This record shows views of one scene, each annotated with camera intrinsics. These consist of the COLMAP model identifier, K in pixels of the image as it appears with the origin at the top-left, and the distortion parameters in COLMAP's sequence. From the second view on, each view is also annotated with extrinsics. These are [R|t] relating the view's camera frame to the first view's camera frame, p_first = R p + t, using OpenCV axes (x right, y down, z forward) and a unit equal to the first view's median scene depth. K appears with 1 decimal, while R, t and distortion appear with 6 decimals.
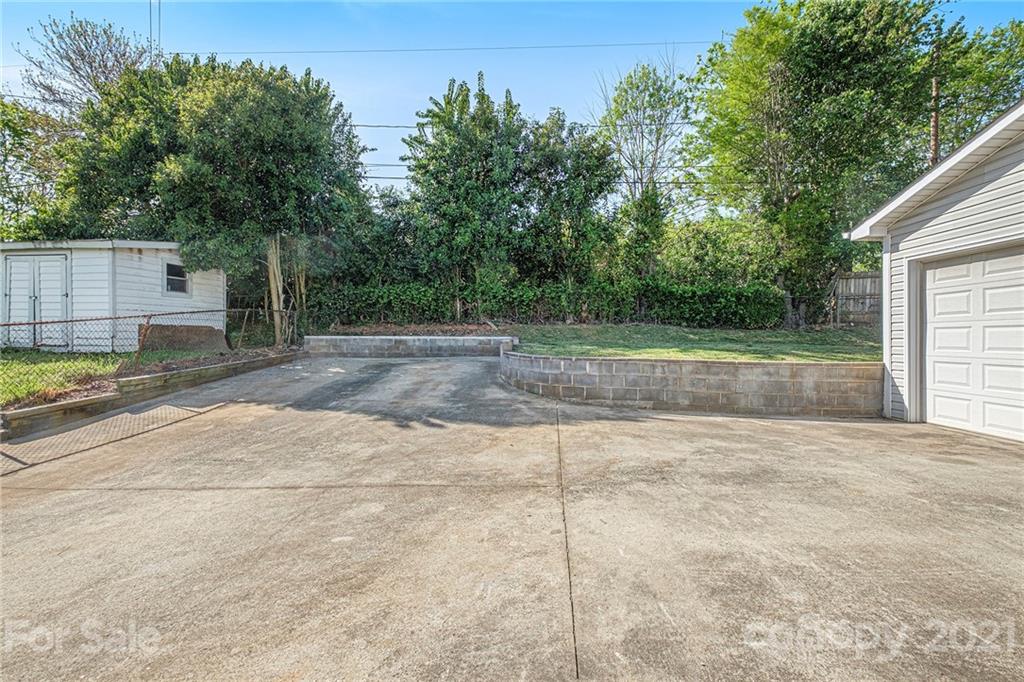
lens RADIAL K [[453.5, 0, 512.3], [0, 453.5, 339.9], [0, 0, 1]] dist [-0.001891, -0.000007]
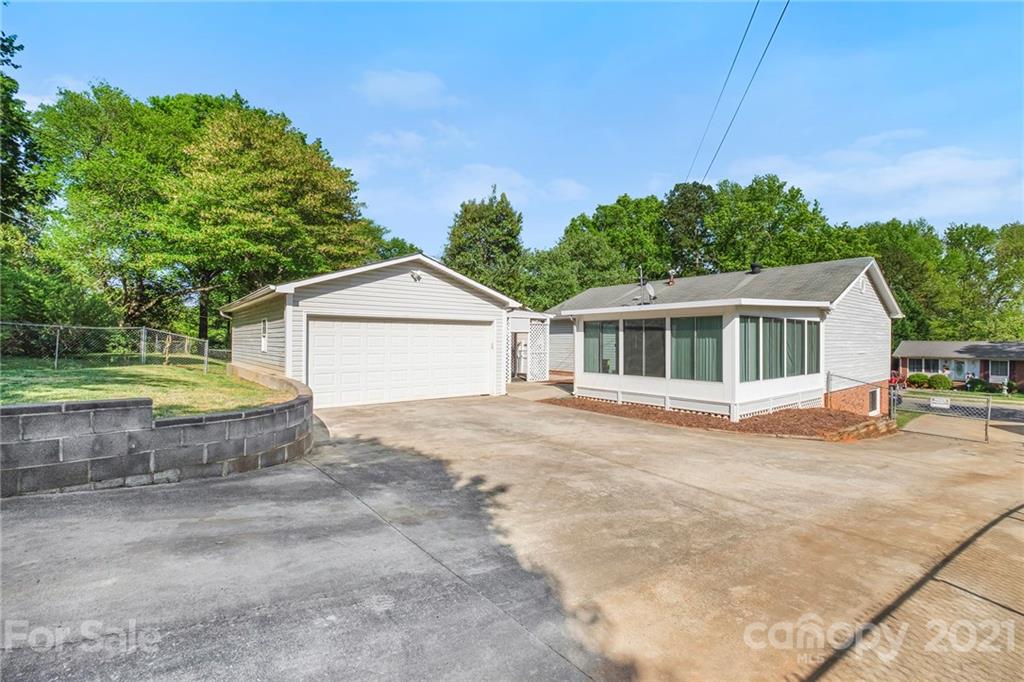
lens RADIAL K [[453.5, 0, 512.3], [0, 453.5, 339.9], [0, 0, 1]] dist [-0.001891, -0.000007]
pose [[-0.641037, -0.004132, 0.767499, -1.295670], [-0.004172, 0.999989, 0.001899, -0.126846], [-0.767498, -0.001985, -0.641048, 2.191612]]
